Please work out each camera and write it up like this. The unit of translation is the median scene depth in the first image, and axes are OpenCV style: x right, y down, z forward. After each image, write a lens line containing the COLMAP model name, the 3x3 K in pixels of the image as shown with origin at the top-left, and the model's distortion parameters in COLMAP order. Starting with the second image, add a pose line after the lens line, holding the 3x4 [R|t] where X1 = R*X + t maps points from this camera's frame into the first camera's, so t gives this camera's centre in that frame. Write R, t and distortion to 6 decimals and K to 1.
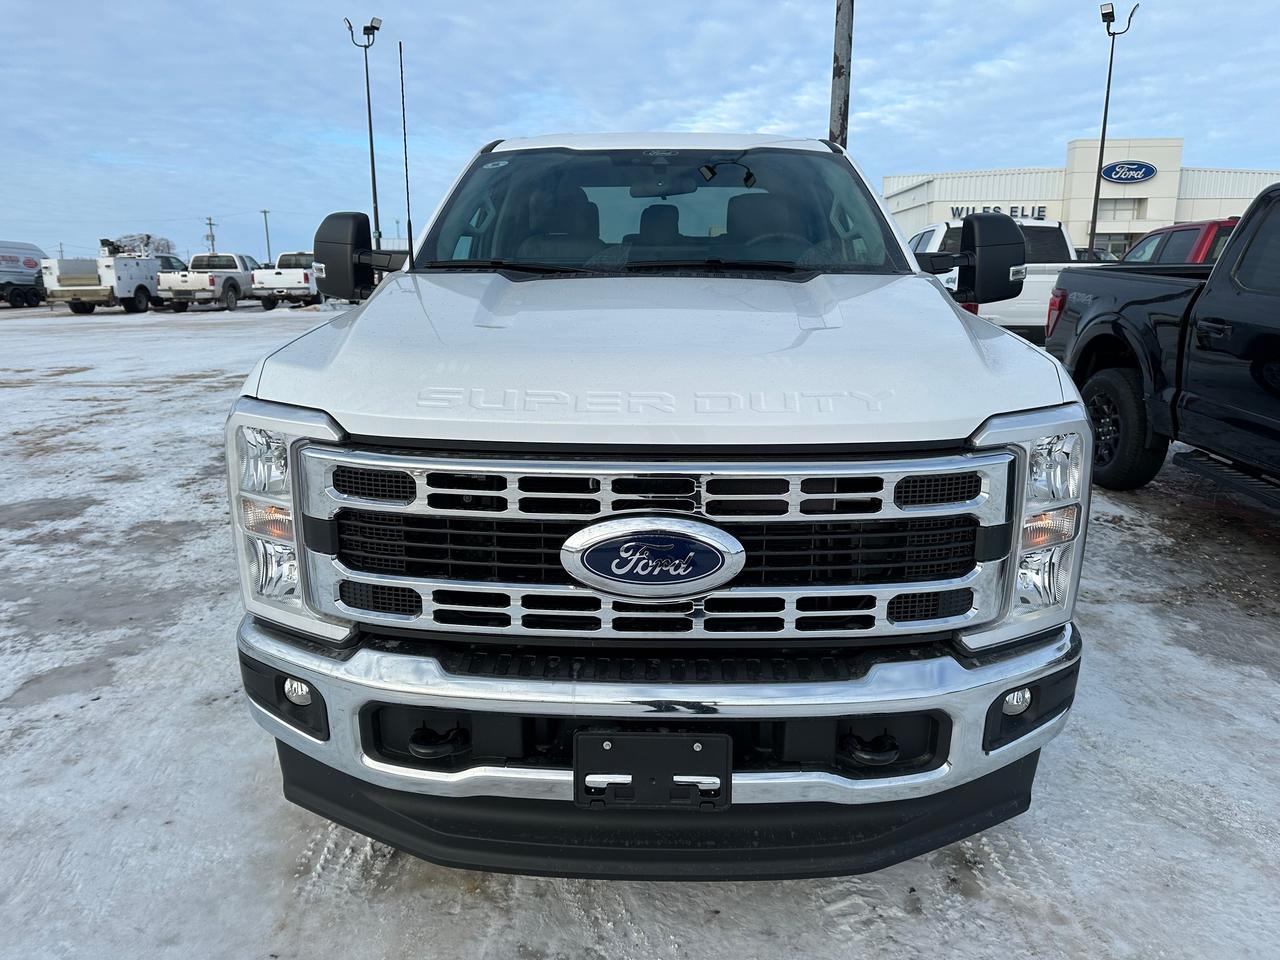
lens RADIAL K [[889.2, 0, 633.4], [0, 889.2, 475.4], [0, 0, 1]] dist [0.049090, -0.062334]
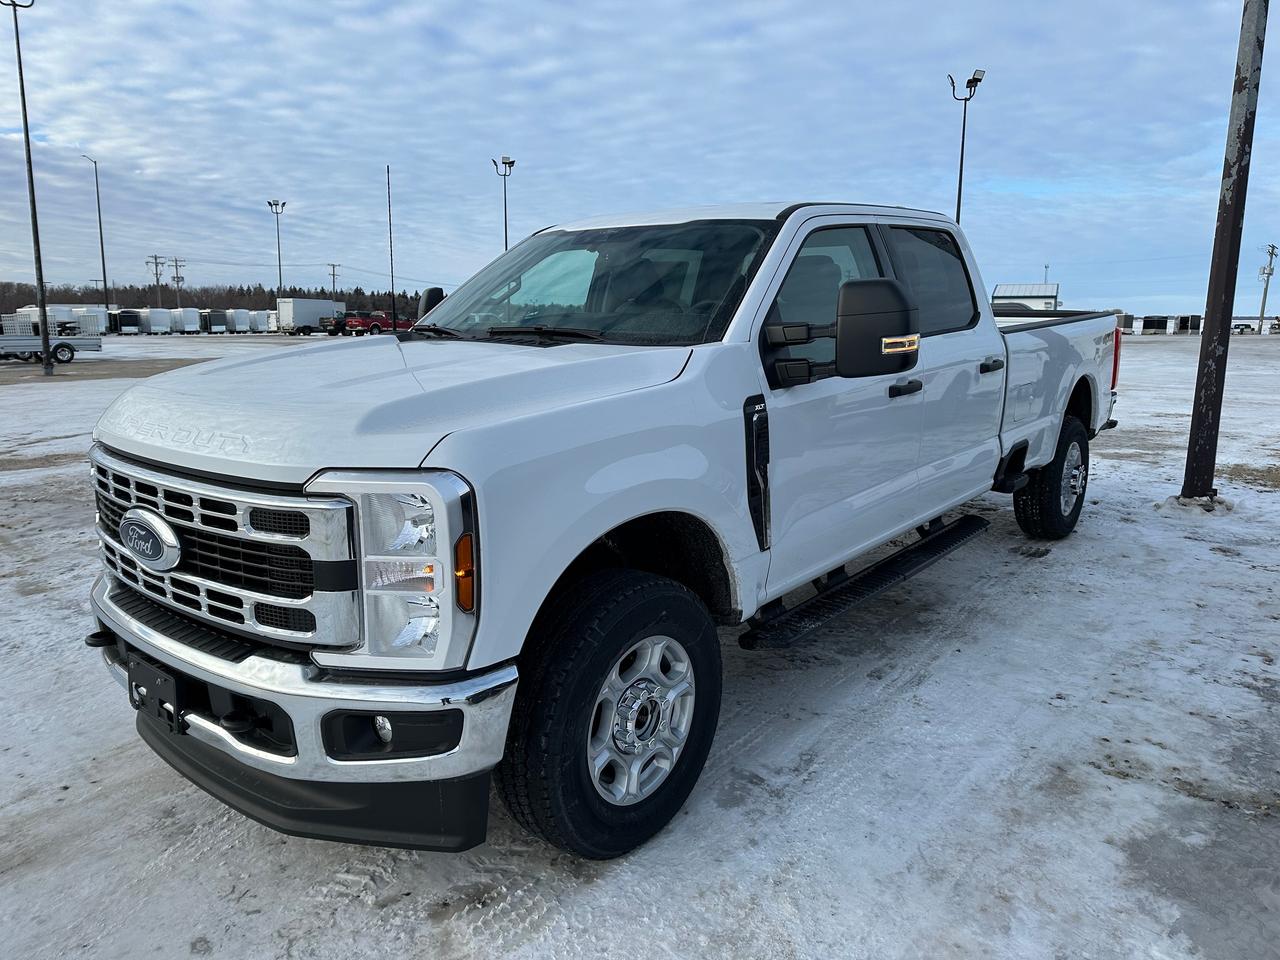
lens RADIAL K [[889.2, 0, 633.4], [0, 889.2, 475.4], [0, 0, 1]] dist [0.049090, -0.062334]
pose [[0.788490, 0.110950, -0.604957, 1.438106], [-0.141737, 0.989899, -0.003188, -0.110799], [0.598493, 0.088259, 0.796251, 0.302154]]
